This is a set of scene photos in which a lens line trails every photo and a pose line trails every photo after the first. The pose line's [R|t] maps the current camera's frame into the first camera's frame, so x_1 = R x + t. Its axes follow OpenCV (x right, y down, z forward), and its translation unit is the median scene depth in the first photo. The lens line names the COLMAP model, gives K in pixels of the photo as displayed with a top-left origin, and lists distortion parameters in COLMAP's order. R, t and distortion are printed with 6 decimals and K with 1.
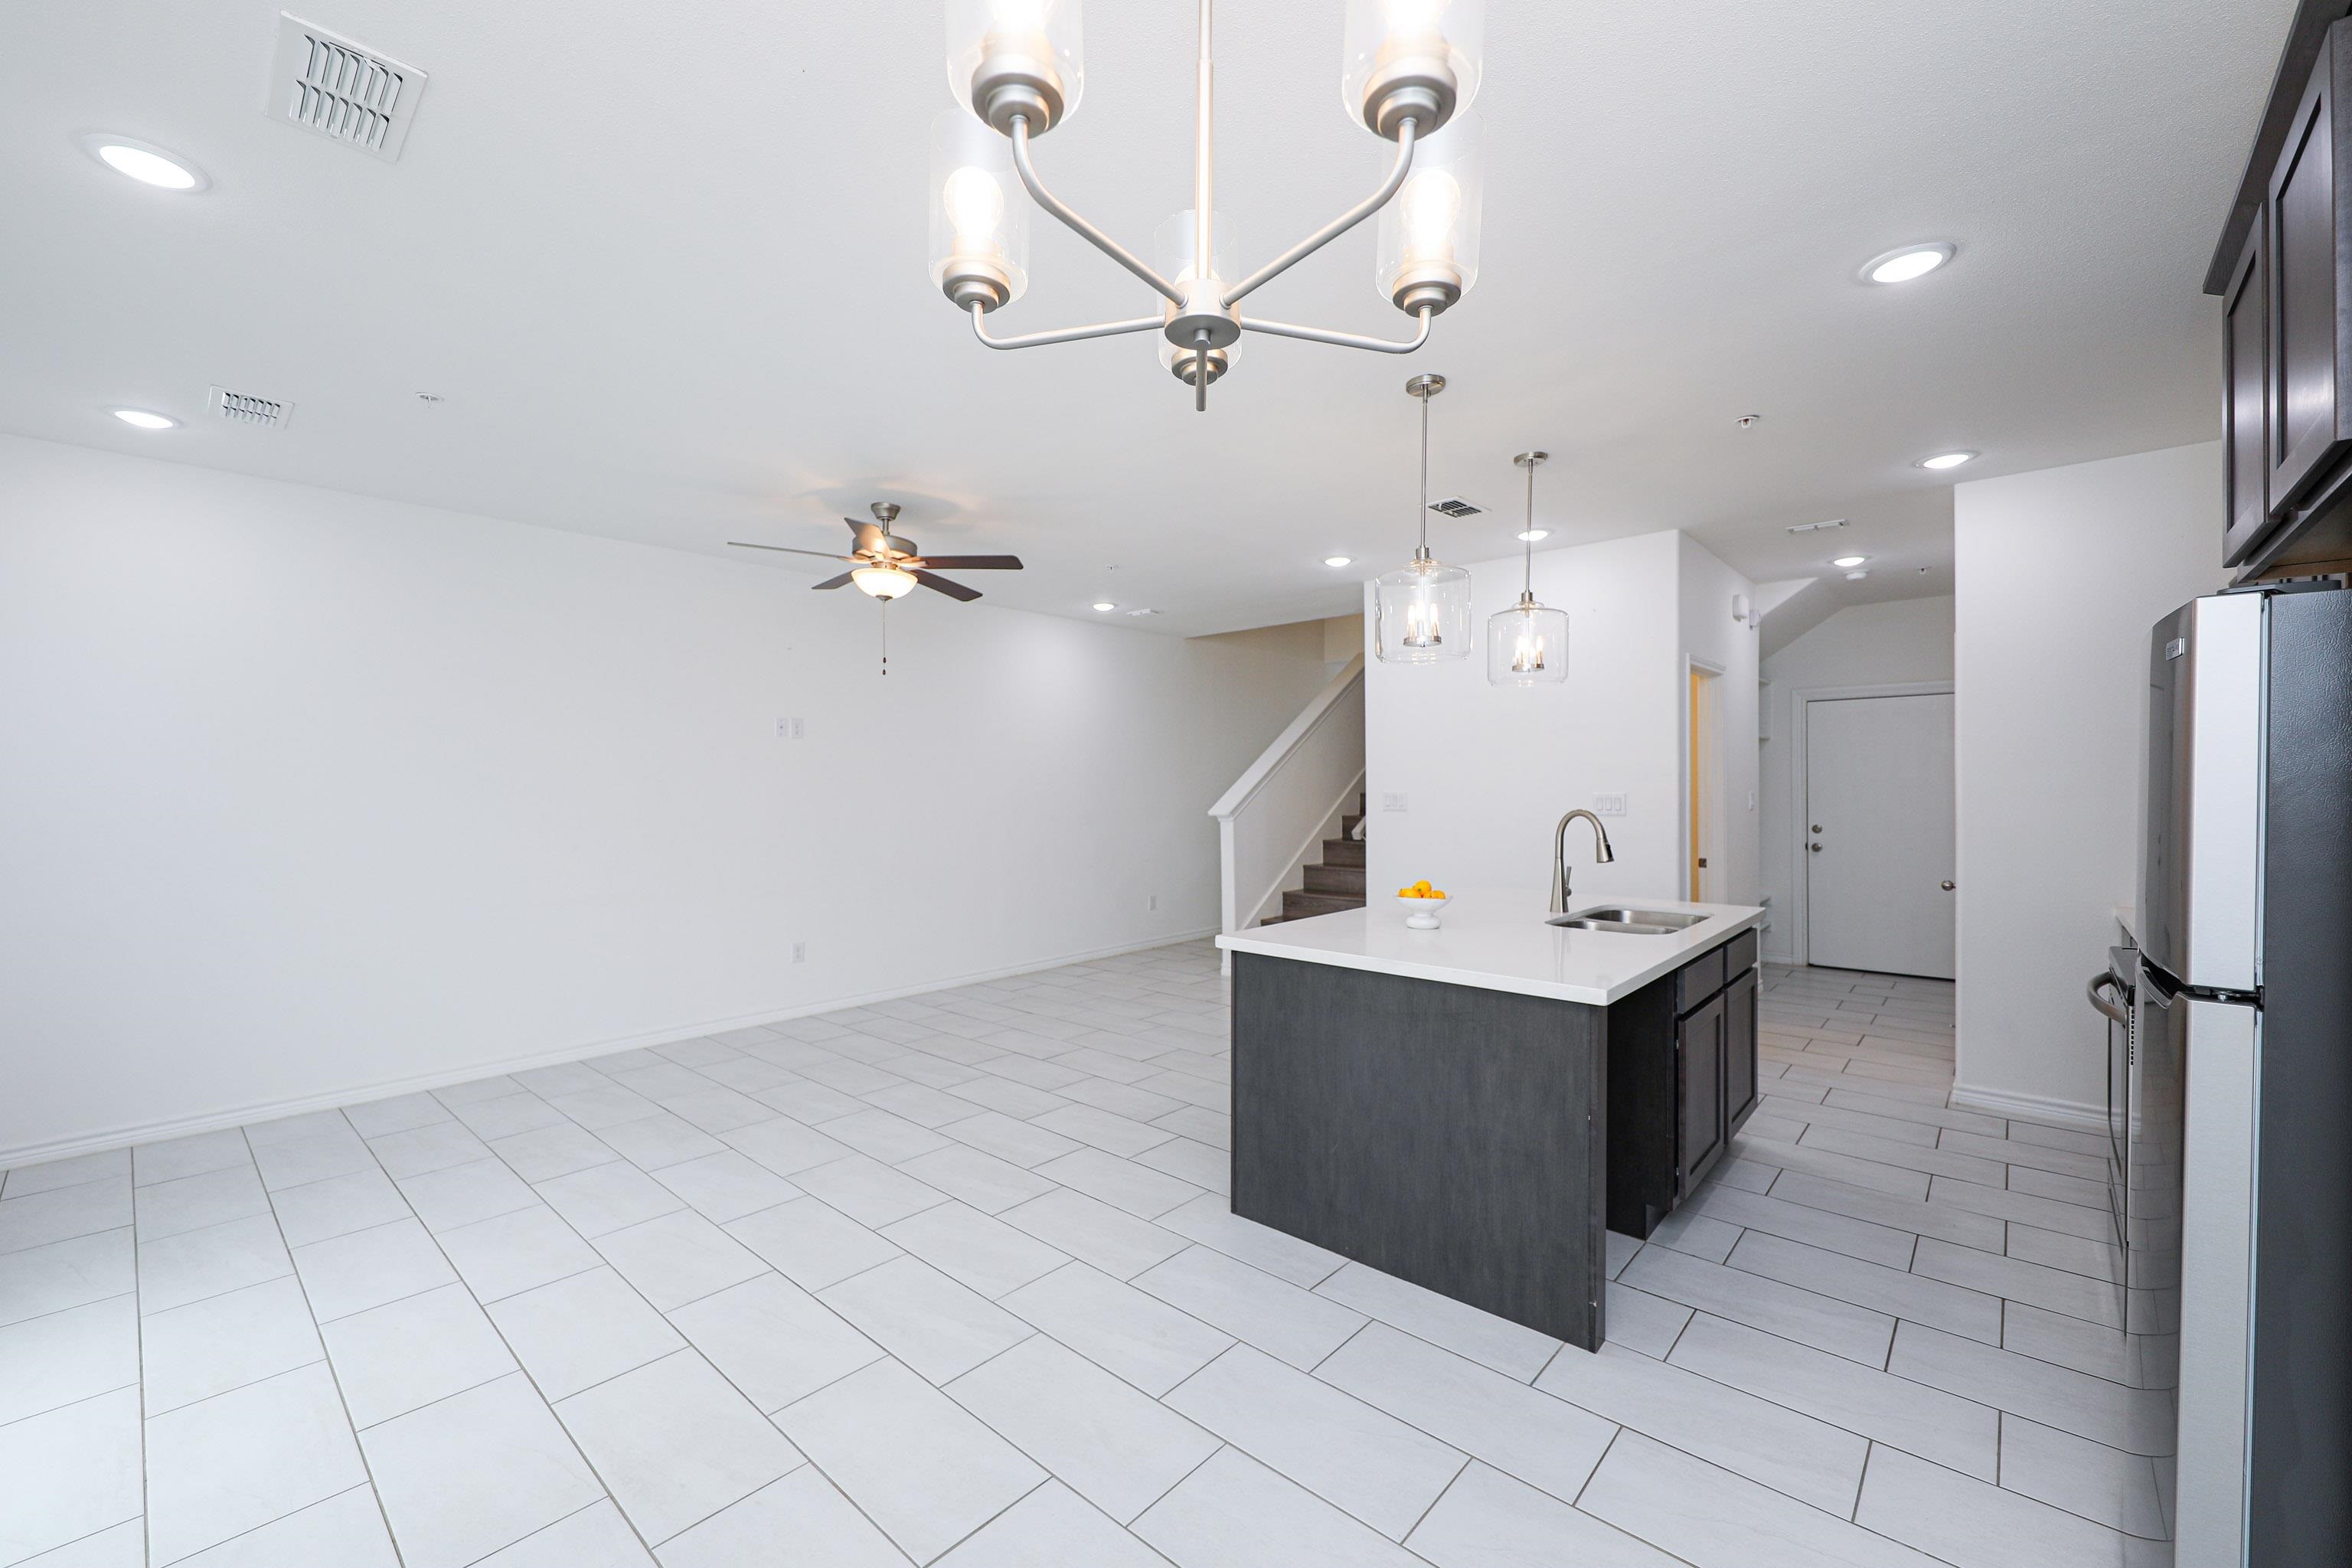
lens RADIAL K [[928.8, 0, 1159.8], [0, 928.8, 794.5], [0, 0, 1]] dist [0.015100, -0.000047]
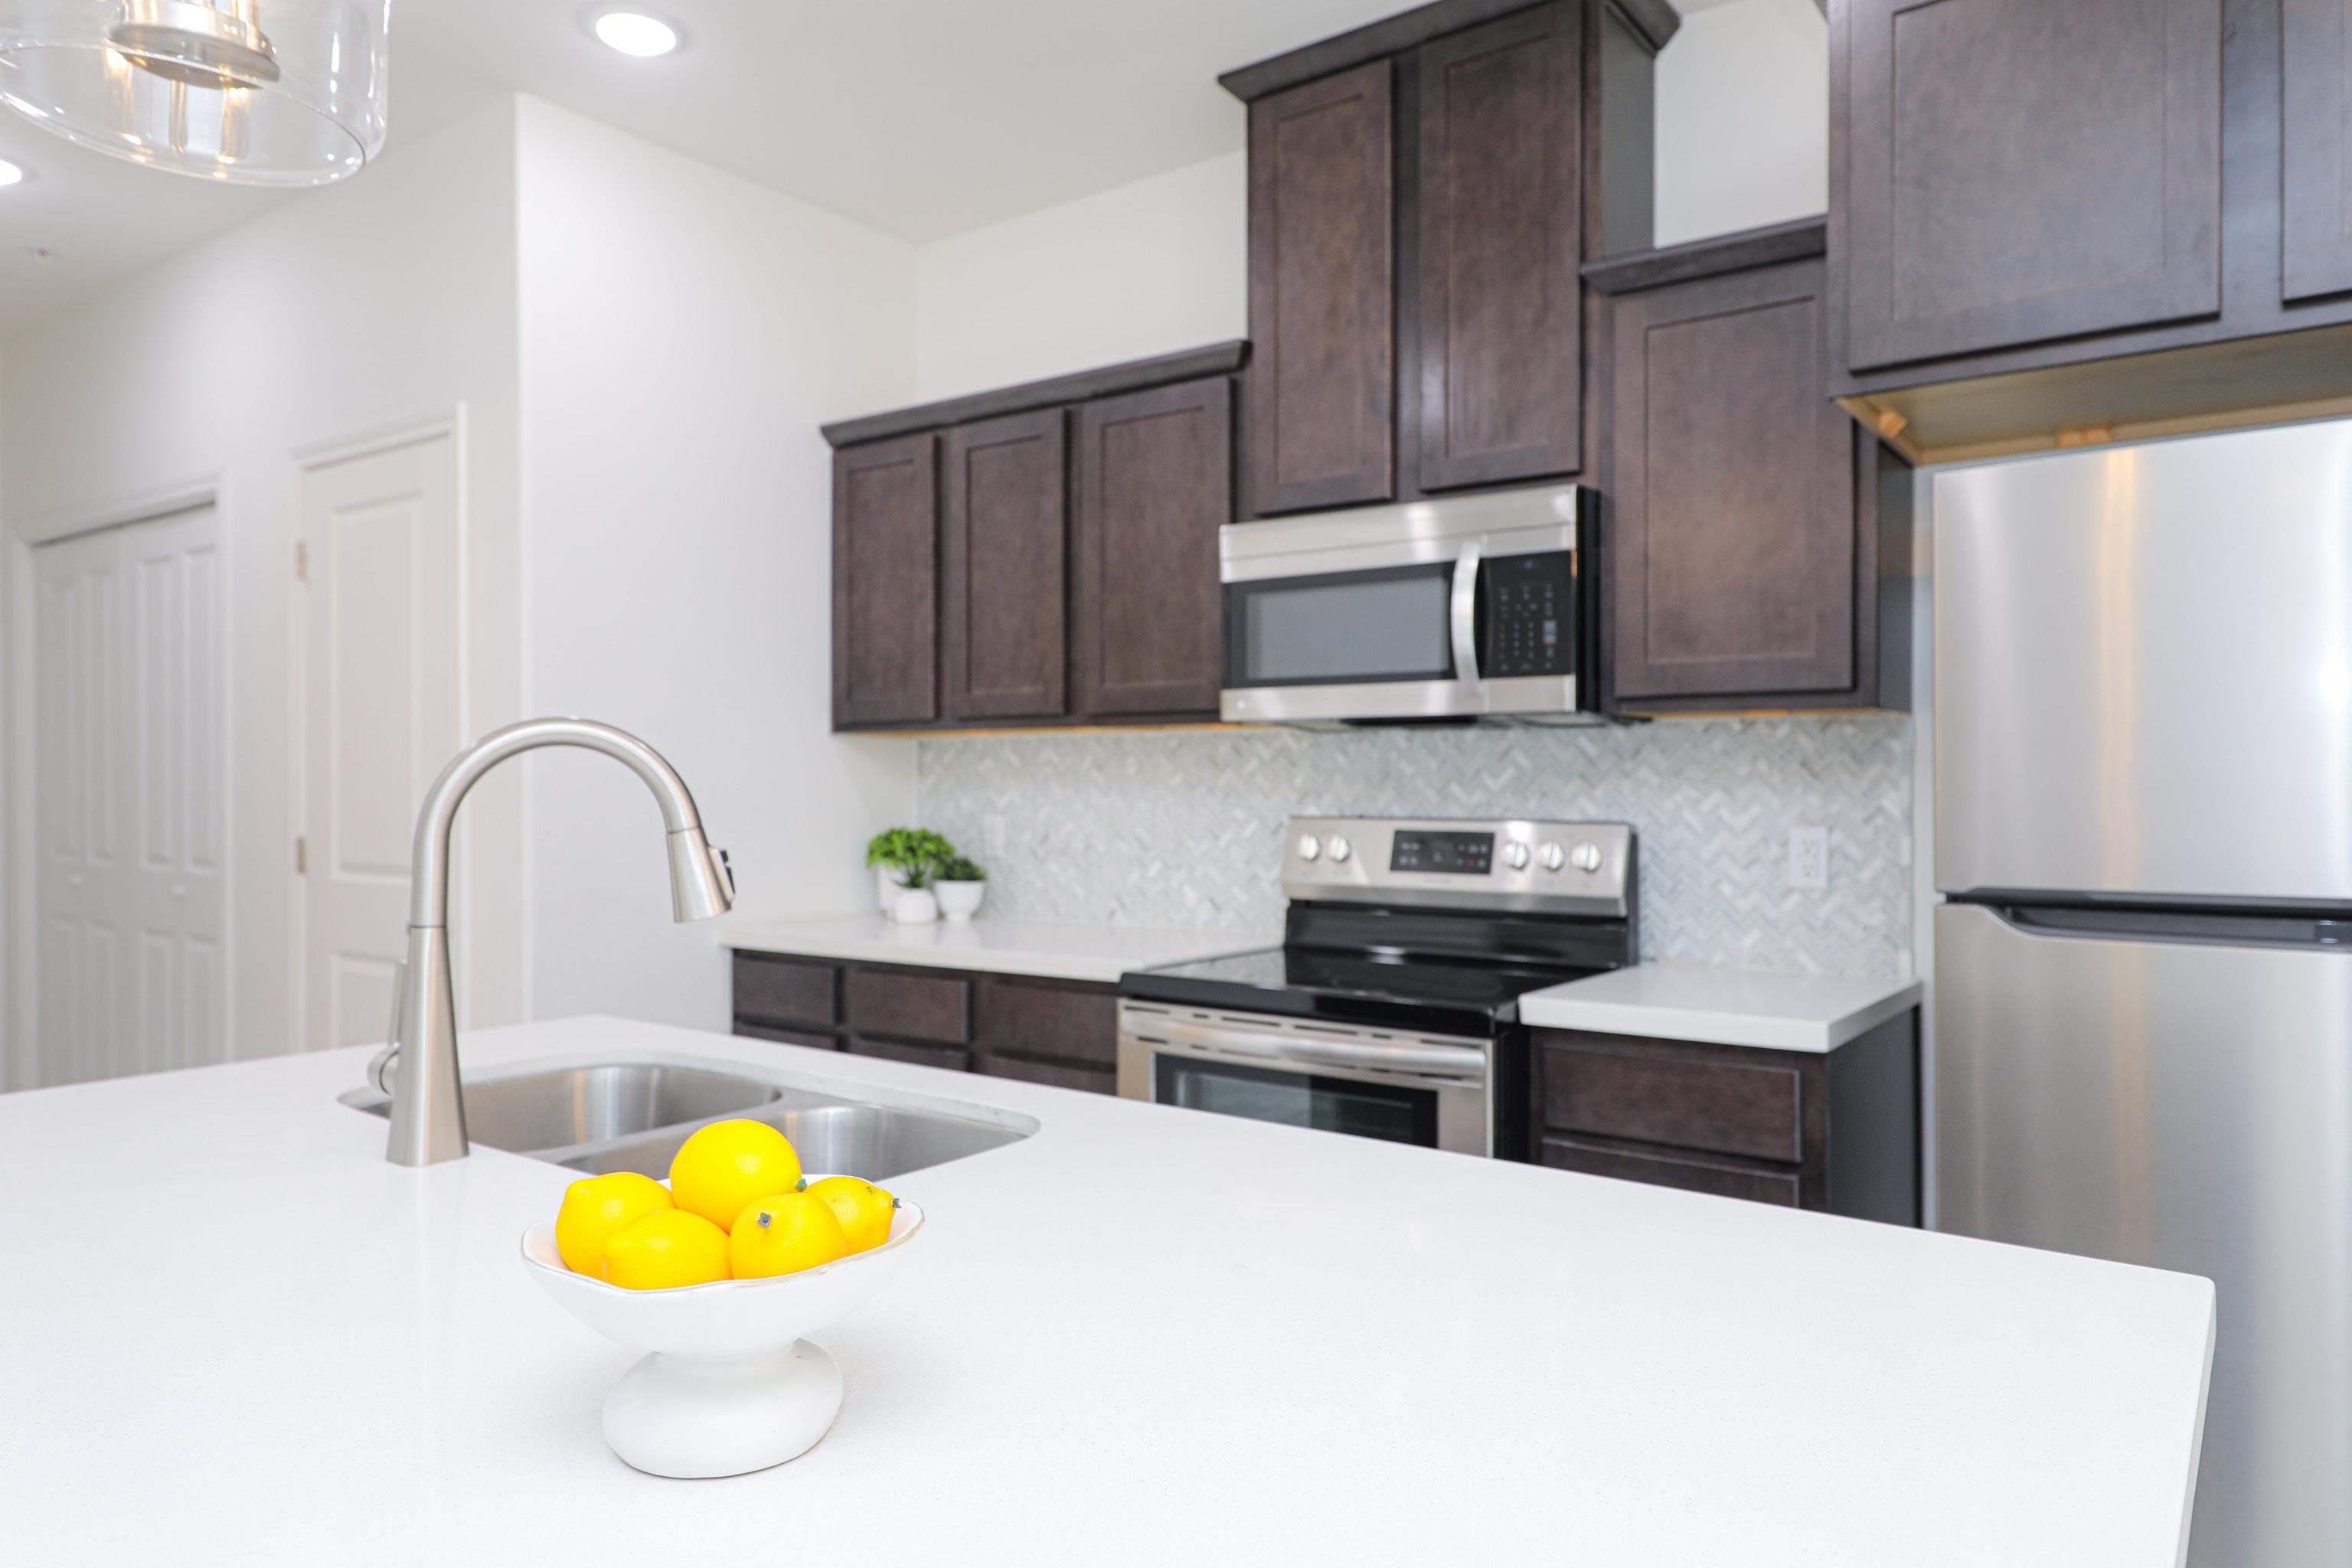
lens RADIAL K [[1525.6, 0, 1182.7], [0, 1525.6, 788.8], [0, 0, 1]] dist [0.016469, 0.000214]
pose [[-0.102308, -0.000948, 0.994752, 0.019512], [0.009478, 0.999953, 0.001927, 0.028762], [-0.994708, 0.009626, -0.102294, 0.716984]]
